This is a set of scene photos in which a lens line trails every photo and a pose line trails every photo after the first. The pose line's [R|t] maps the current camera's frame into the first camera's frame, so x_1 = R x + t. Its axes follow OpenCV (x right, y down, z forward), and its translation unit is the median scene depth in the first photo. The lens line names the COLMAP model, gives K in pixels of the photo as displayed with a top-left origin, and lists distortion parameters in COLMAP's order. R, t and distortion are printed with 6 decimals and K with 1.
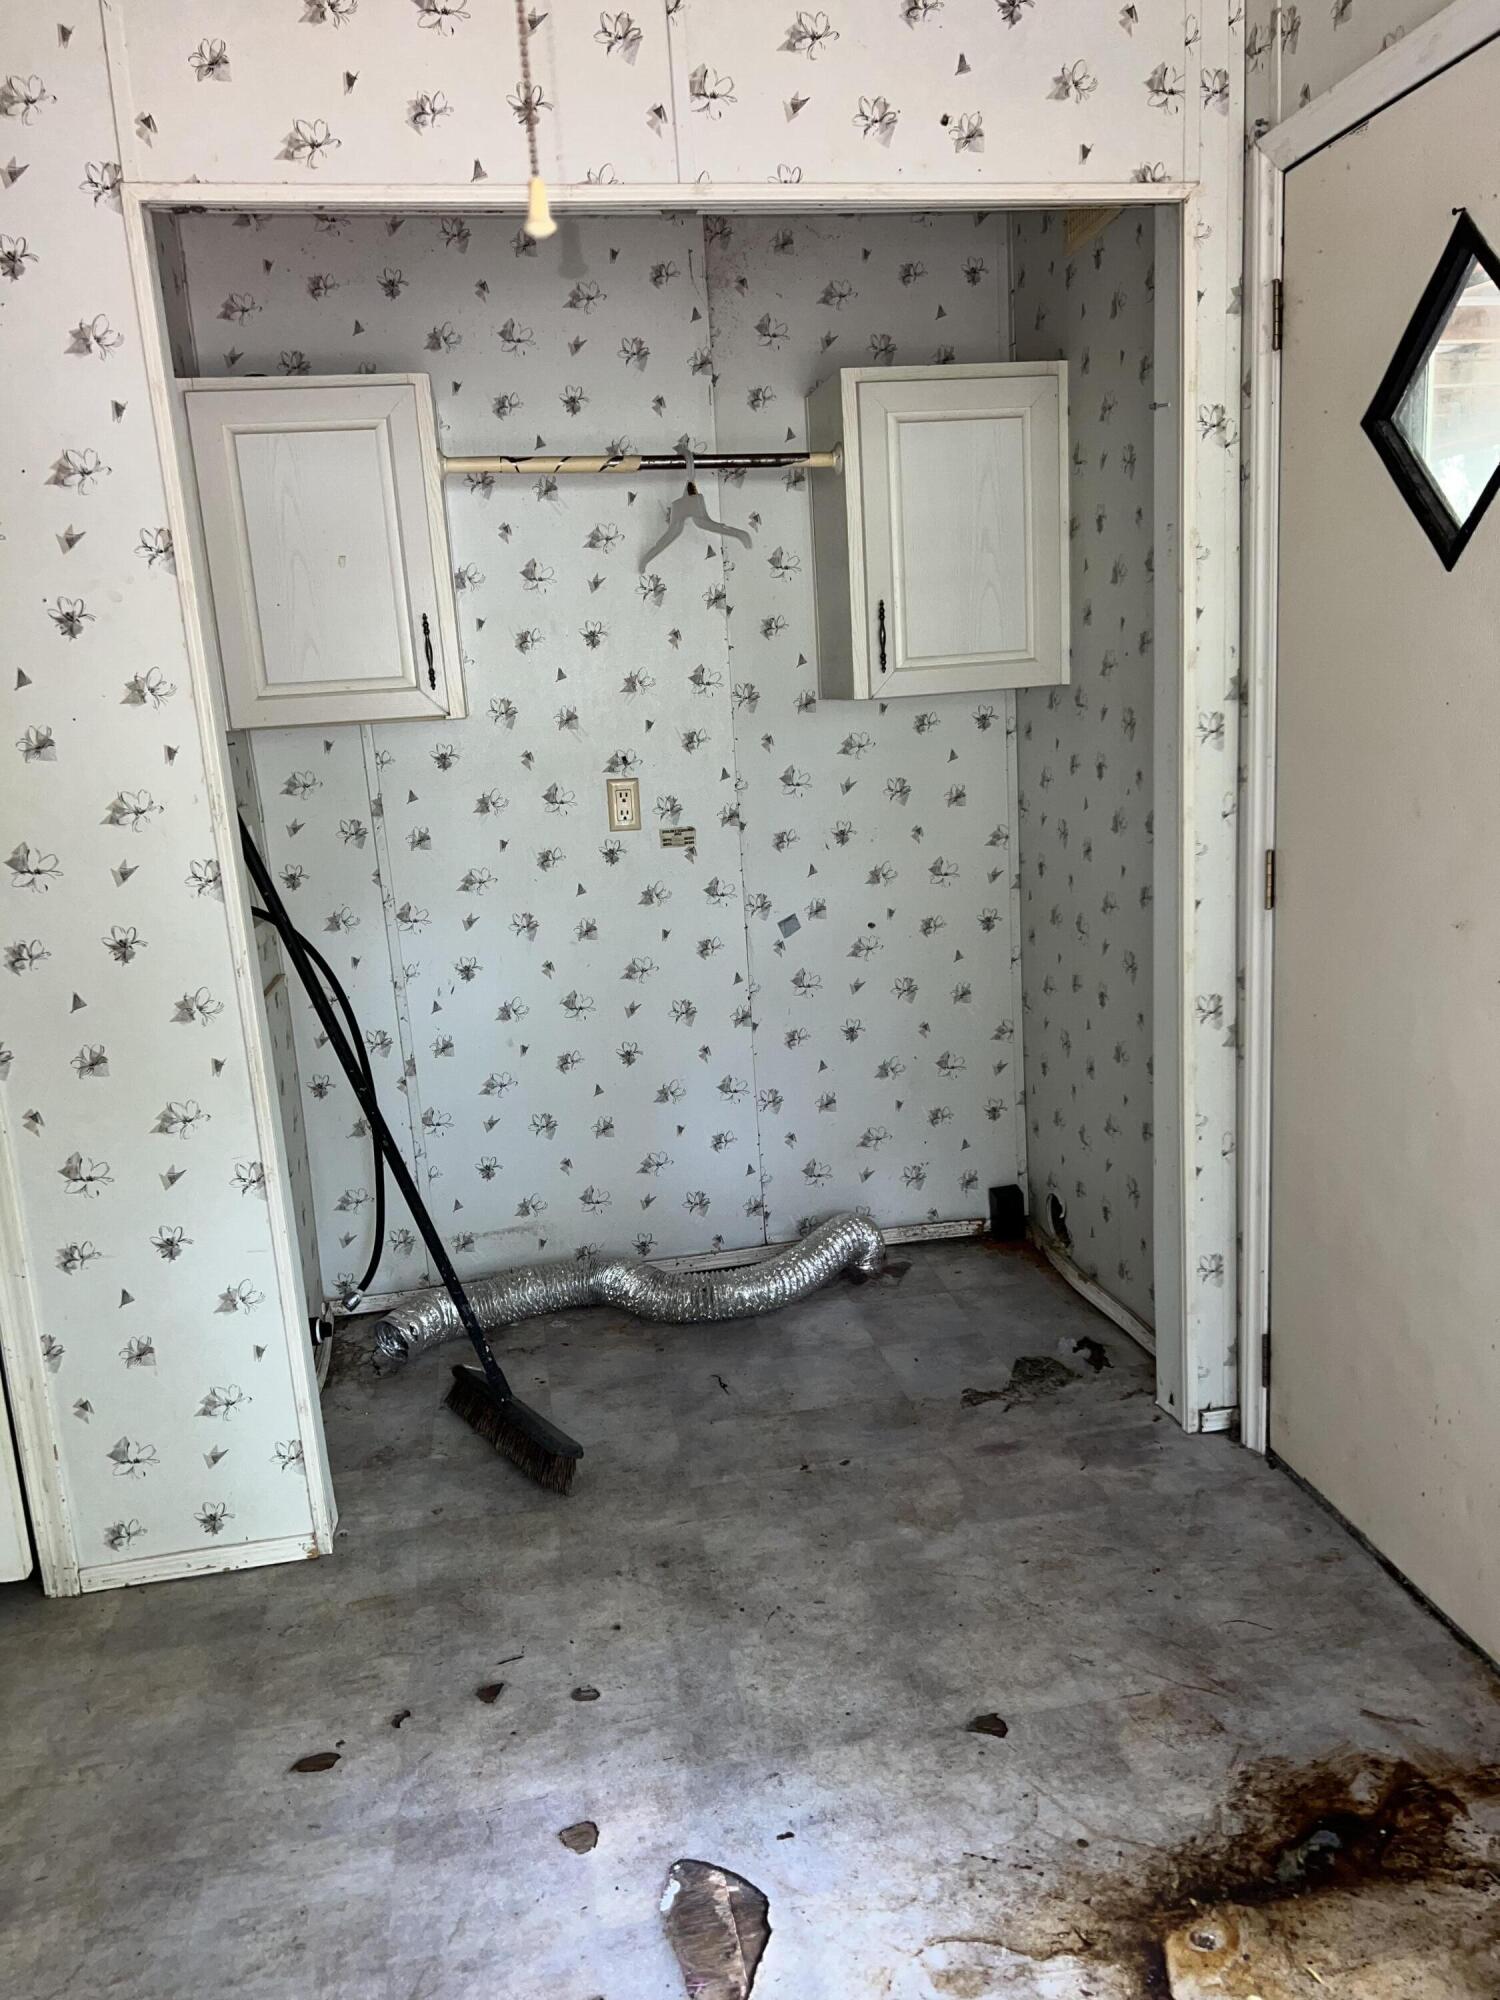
lens RADIAL K [[1520.1, 0, 749.0], [0, 1520.1, 1006.8], [0, 0, 1]] dist [0.030146, -0.008255]
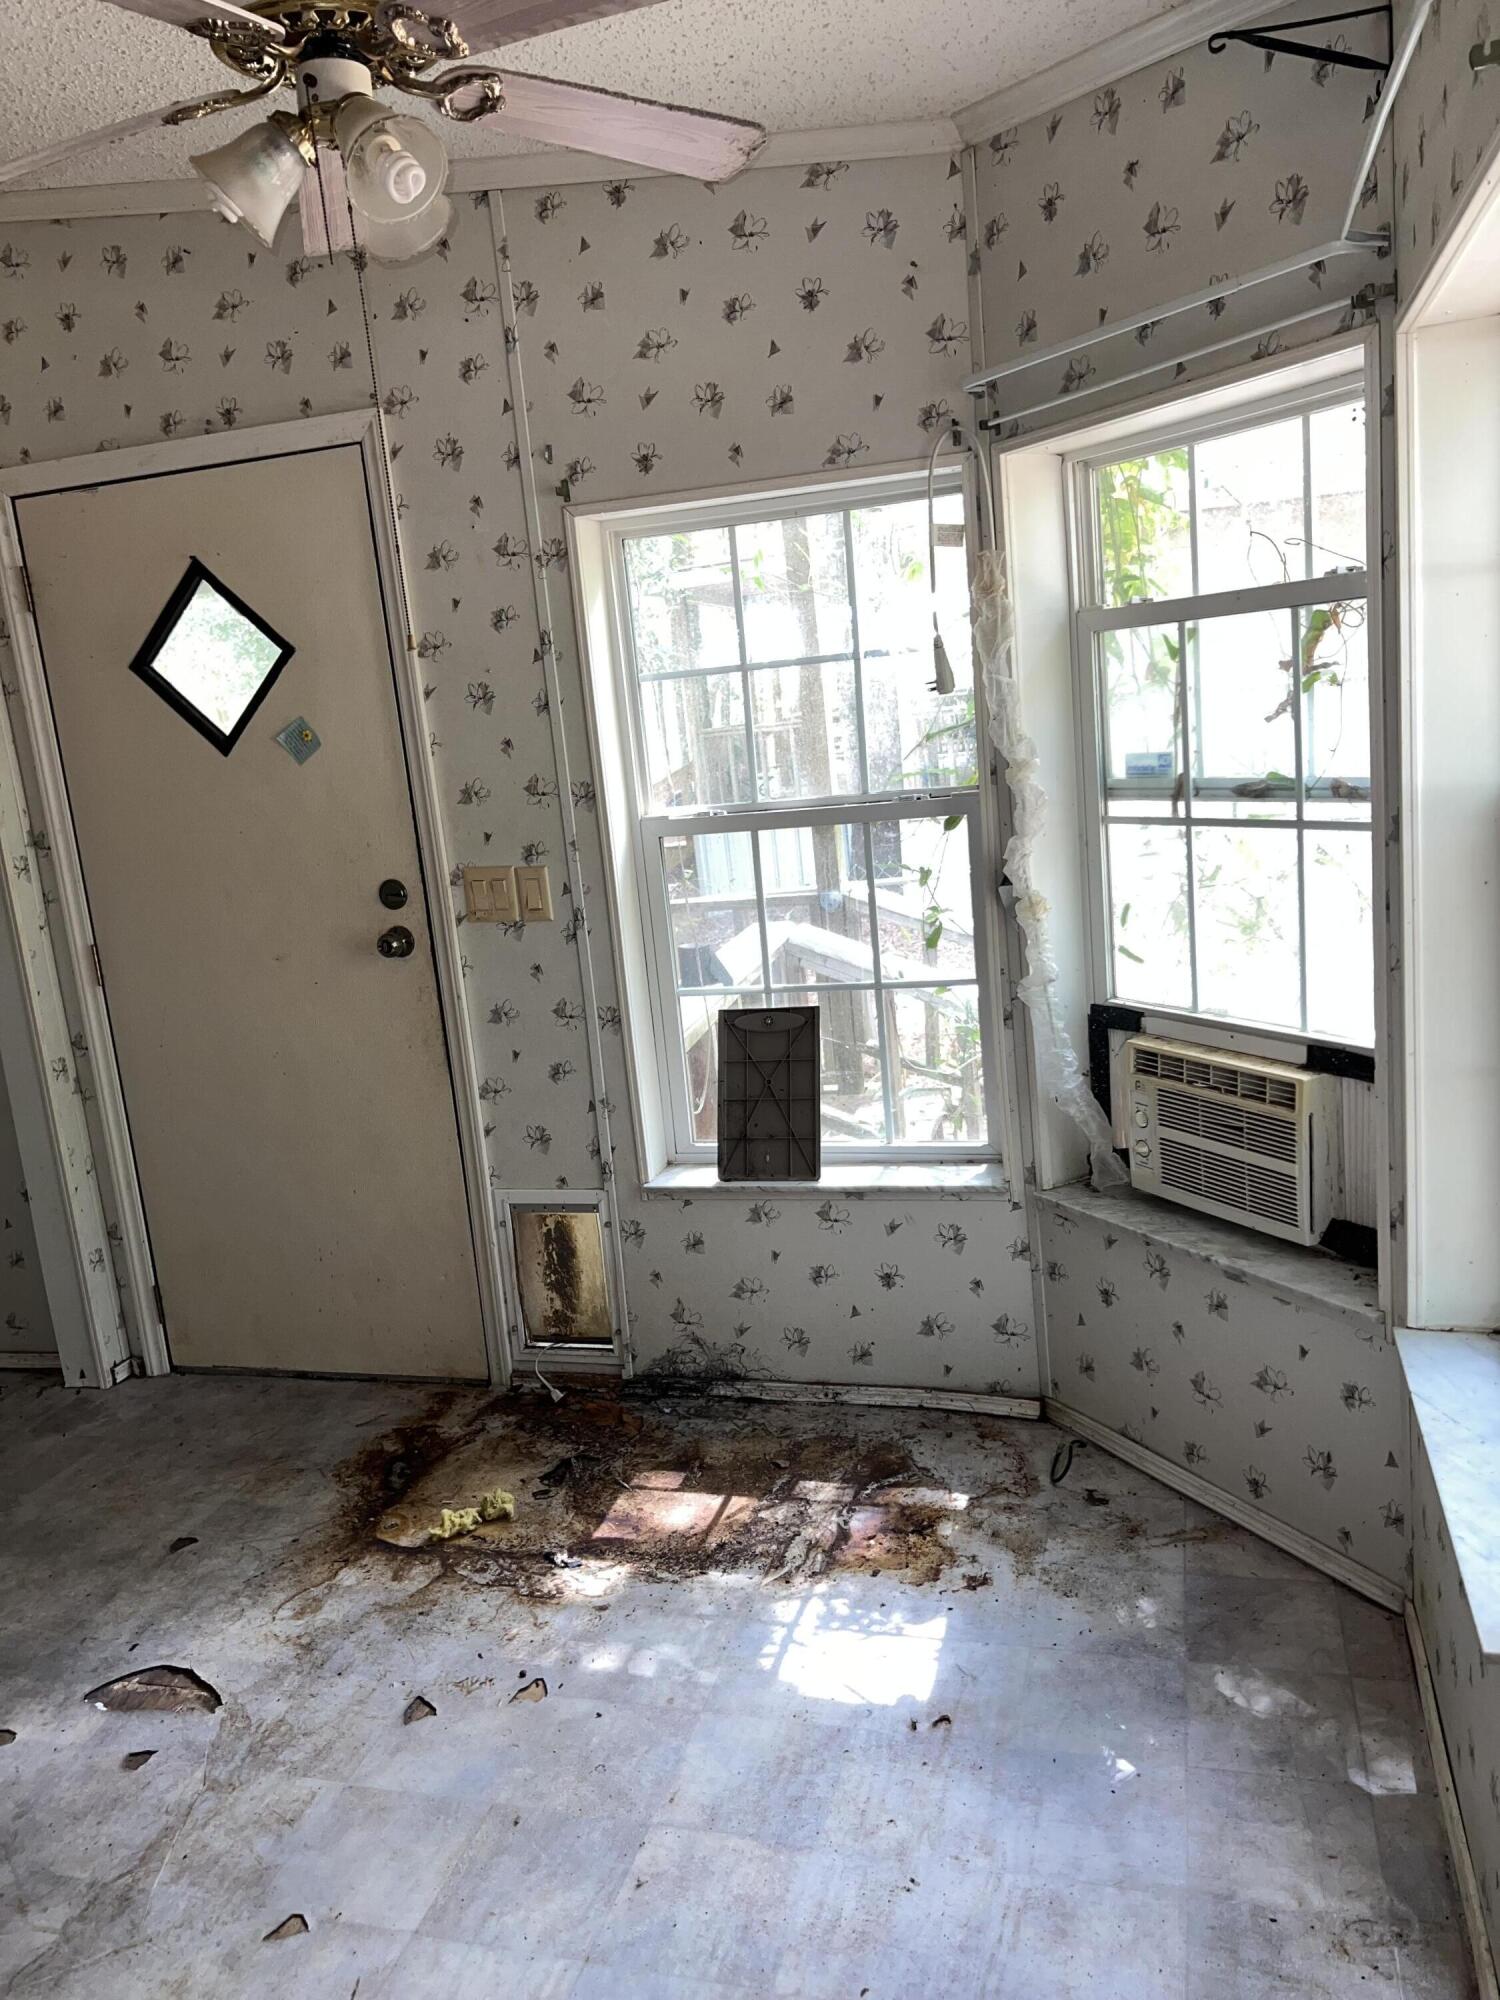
lens RADIAL K [[1520.1, 0, 748.6], [0, 1520.1, 1000.1], [0, 0, 1]] dist [0.030146, -0.008255]
pose [[0.445162, -0.153799, 0.882143, -0.642284], [0.253183, 0.966560, 0.040751, 0.043357], [-0.858912, 0.205203, 0.469215, -0.187978]]
